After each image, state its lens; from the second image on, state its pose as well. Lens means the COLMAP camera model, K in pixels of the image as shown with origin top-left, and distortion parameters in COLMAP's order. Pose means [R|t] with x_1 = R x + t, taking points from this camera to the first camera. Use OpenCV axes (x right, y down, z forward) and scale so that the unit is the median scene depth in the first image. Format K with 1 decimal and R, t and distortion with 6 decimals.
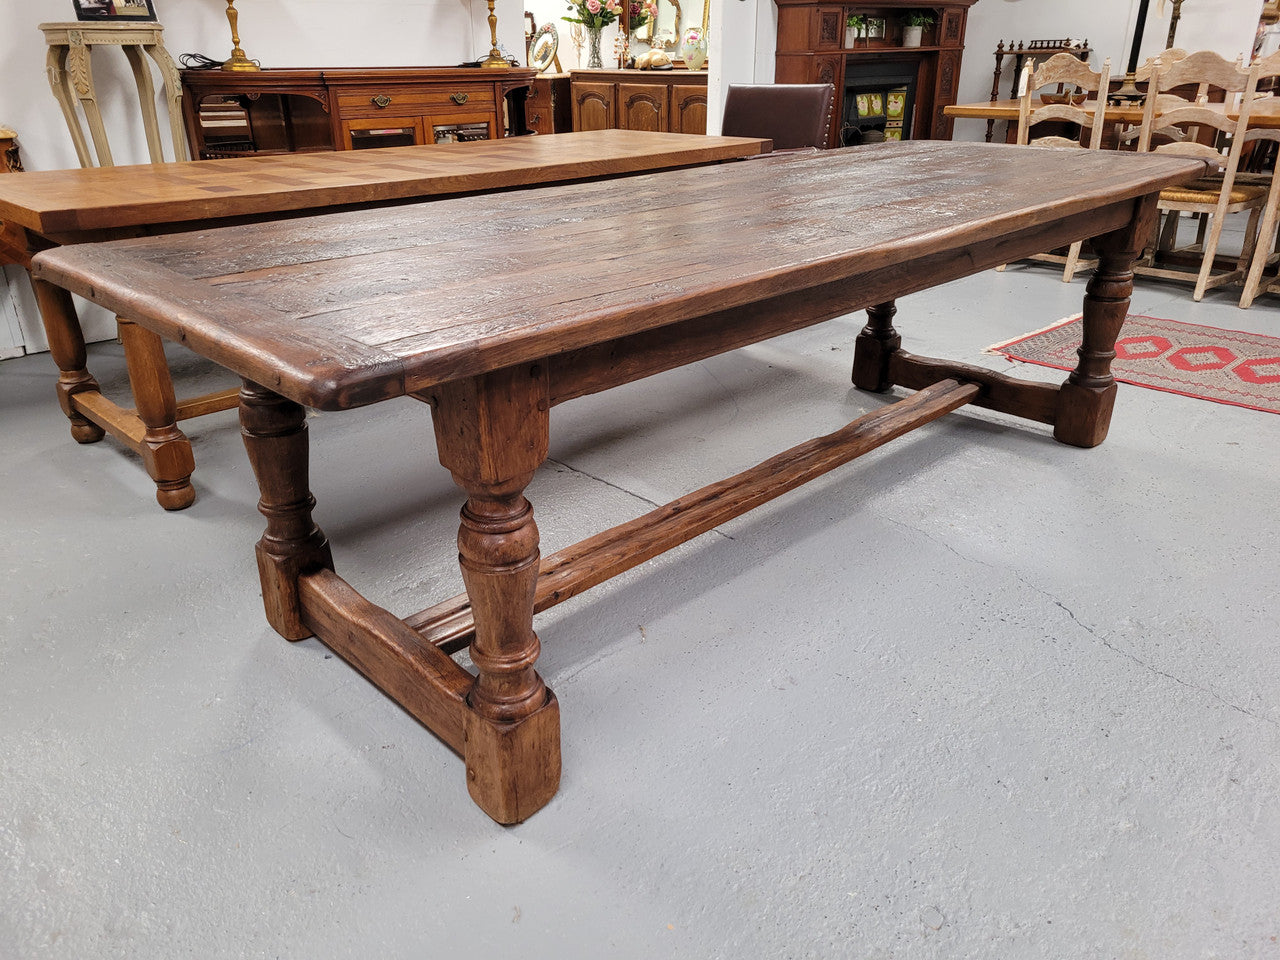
lens RADIAL K [[969.8, 0, 630.7], [0, 969.8, 483.4], [0, 0, 1]] dist [0.055863, -0.042992]
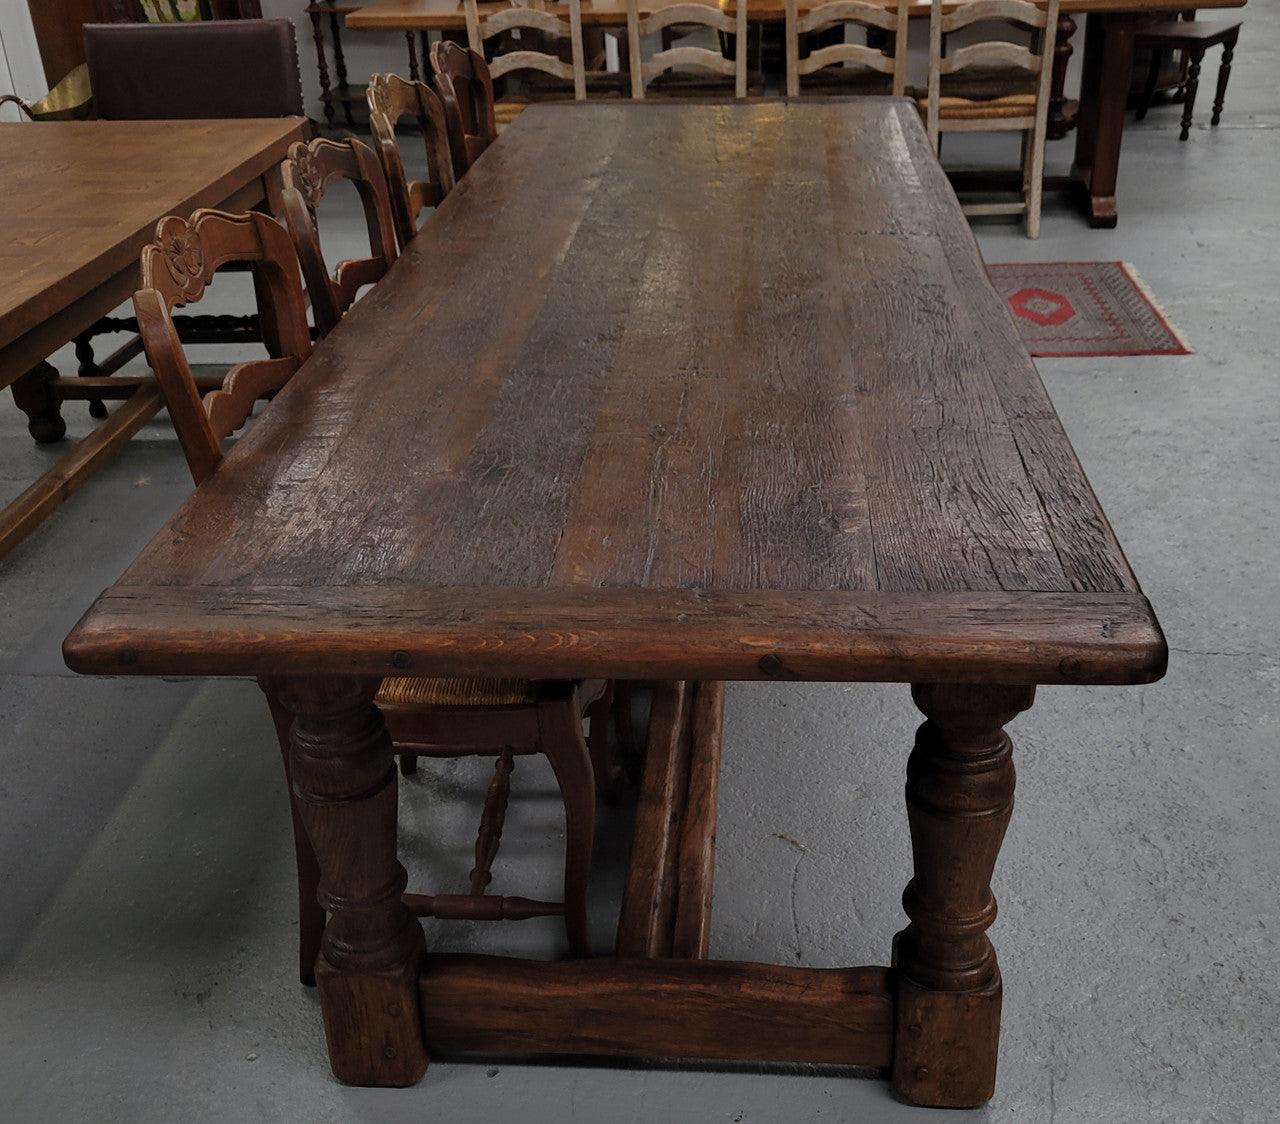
lens RADIAL K [[1454.4, 0, 679.7], [0, 1454.4, 636.8], [0, 0, 1]] dist [0.041187, 0.000000]
pose [[0.741367, -0.338894, 0.579246, -0.452681], [0.292279, 0.940020, 0.175887, -0.153264], [-0.604110, 0.038905, 0.795951, 0.089052]]
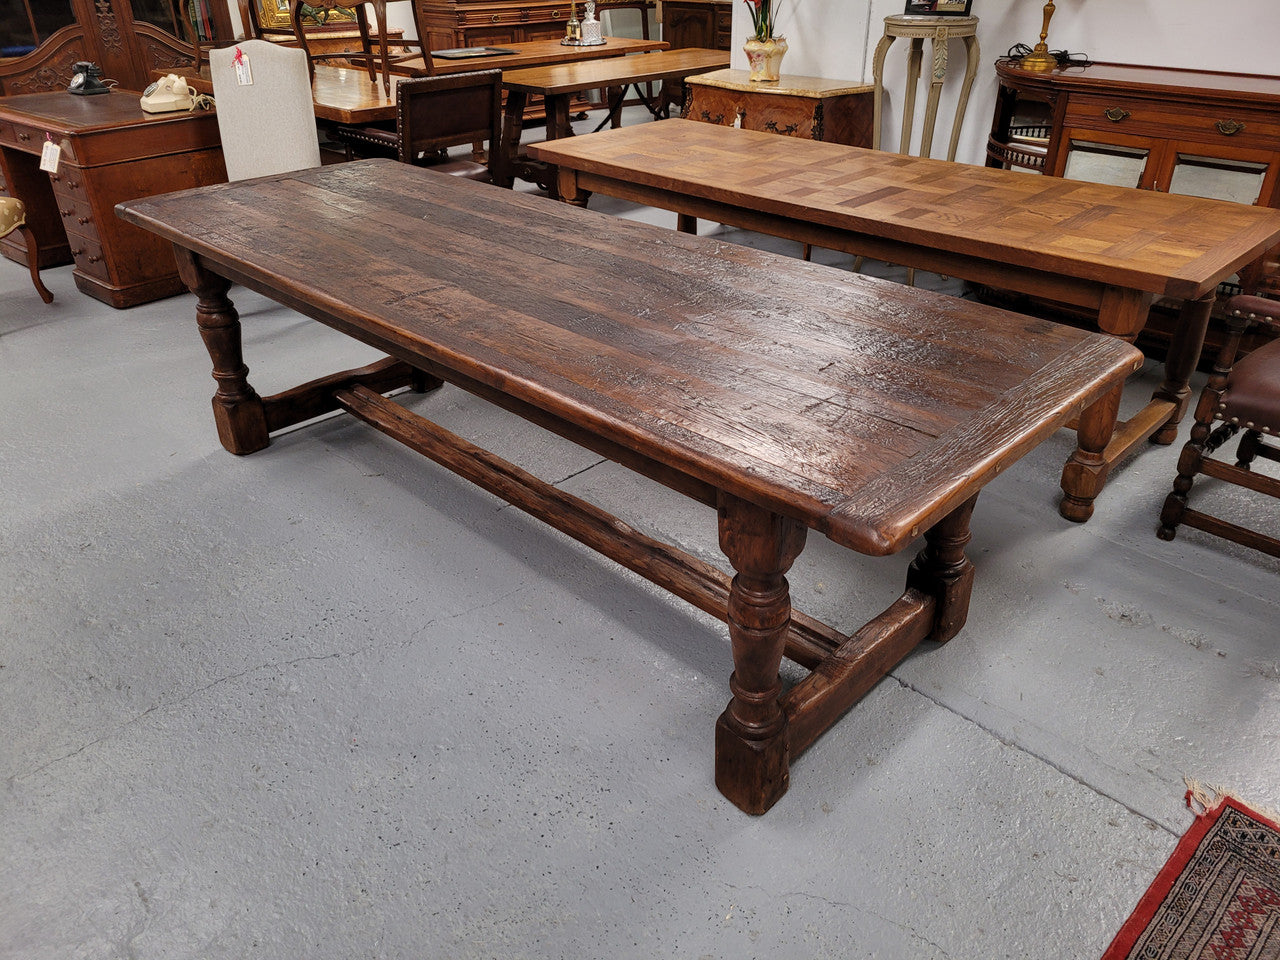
lens RADIAL K [[969.8, 0, 637.4], [0, 969.8, 461.1], [0, 0, 1]] dist [0.055863, -0.042992]
pose [[0.020253, 0.486123, -0.873655, 0.939483], [-0.400250, 0.804698, 0.438475, -0.491058], [0.916182, 0.340800, 0.210869, 0.715628]]
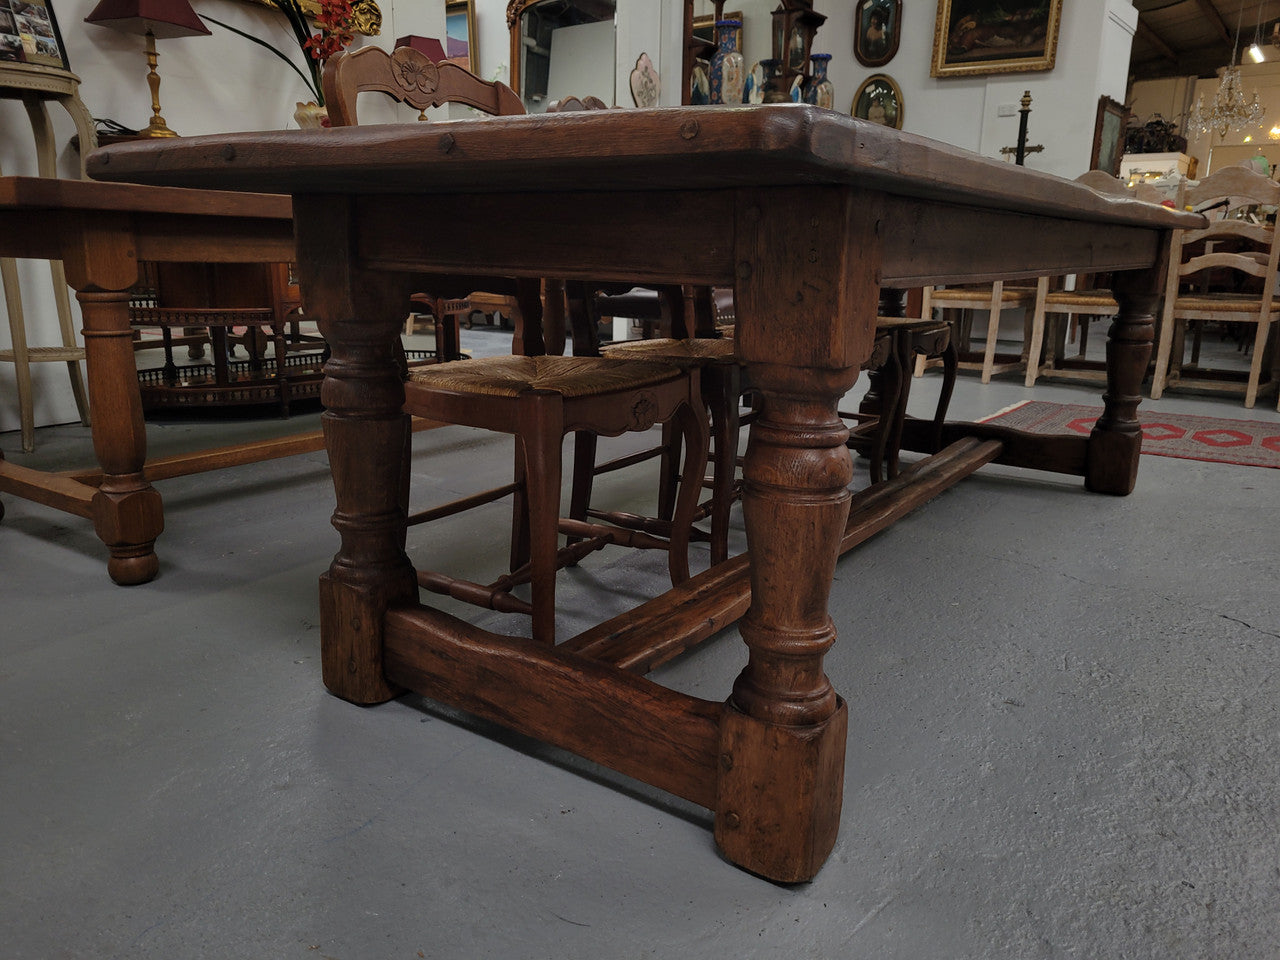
lens RADIAL K [[969.8, 0, 646.5], [0, 969.8, 474.5], [0, 0, 1]] dist [0.055863, -0.042992]
pose [[0.980476, -0.021139, 0.195500, -0.189235], [0.056669, 0.982400, -0.177983, 0.089708], [-0.188297, 0.185587, 0.964418, 0.138175]]
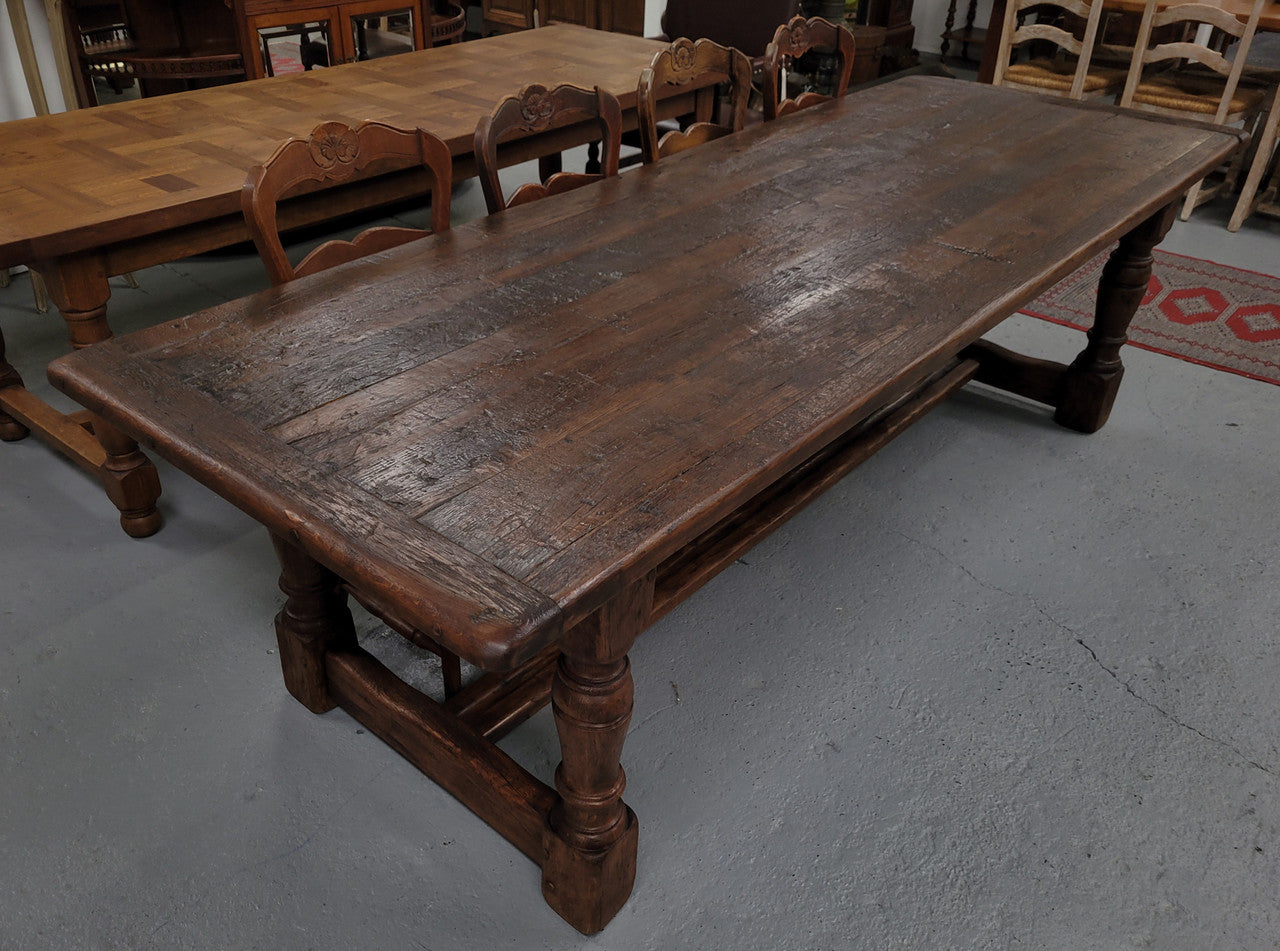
lens RADIAL K [[1064.7, 0, 594.8], [0, 1064.7, 508.0], [0, 0, 1]] dist [0.054921, -0.044931]
pose [[0.996981, -0.022008, 0.074466, -0.100078], [0.009007, 0.985299, 0.170602, -0.146627], [-0.077126, -0.169417, 0.982522, -0.018541]]
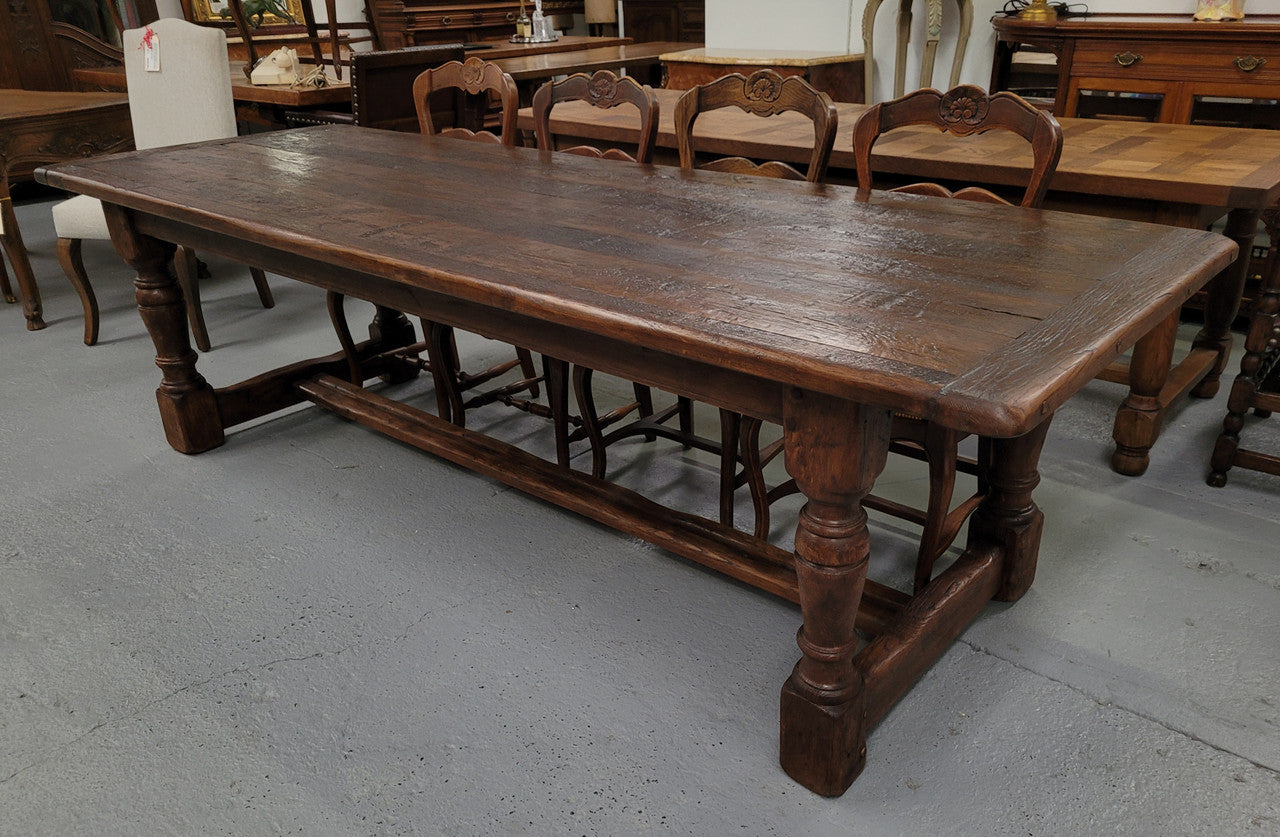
lens RADIAL K [[997.6, 0, 658.0], [0, 997.6, 479.3], [0, 0, 1]] dist [0.051088, -0.037516]
pose [[0.090511, 0.460809, -0.882872, 0.898126], [-0.383779, 0.834181, 0.396051, -0.385280], [0.918979, 0.302981, 0.252351, 0.716184]]
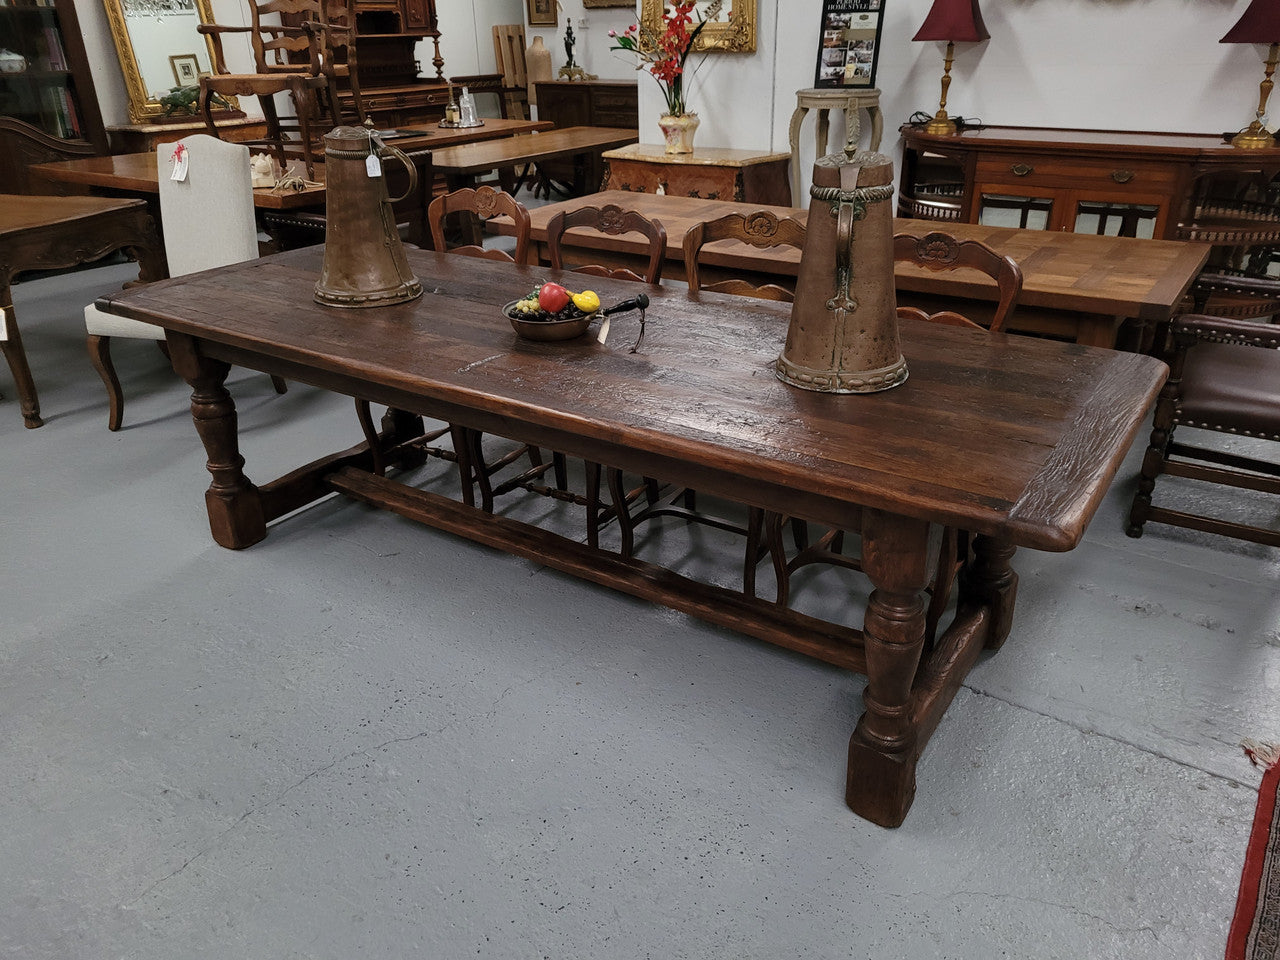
lens RADIAL K [[969.8, 0, 642.8], [0, 969.8, 471.2], [0, 0, 1]] dist [0.055863, -0.042992]
pose [[0.201891, 0.420311, -0.884635, 0.950199], [-0.383259, 0.865111, 0.323568, -0.414997], [0.901306, 0.273719, 0.335746, 0.550770]]
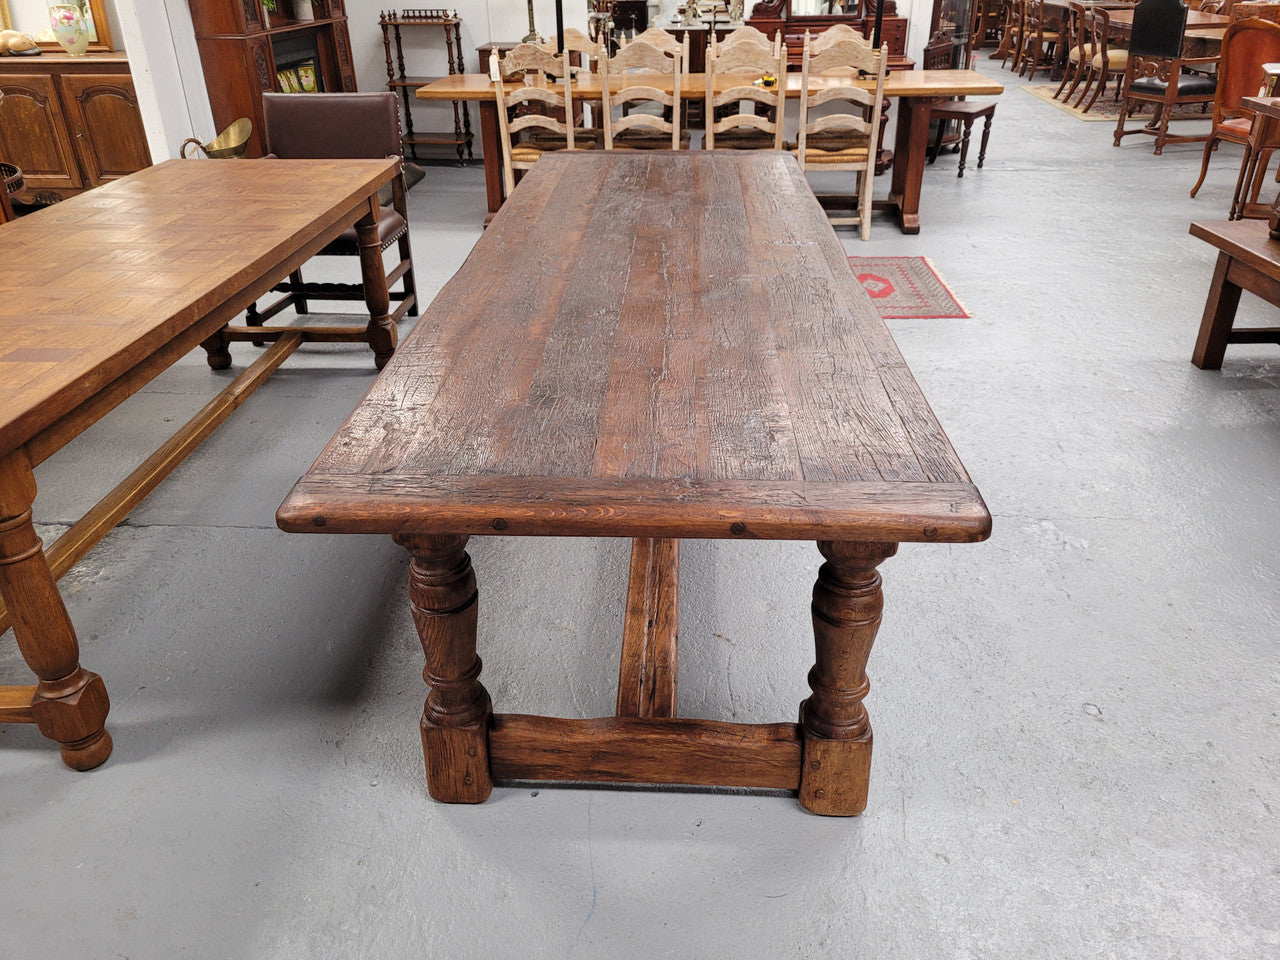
lens RADIAL K [[969.8, 0, 646.1], [0, 969.8, 466.5], [0, 0, 1]] dist [0.055863, -0.042992]
pose [[0.726769, -0.317020, 0.609348, -0.479521], [0.283021, 0.946526, 0.154882, -0.169930], [-0.625864, 0.059895, 0.777629, 0.093654]]
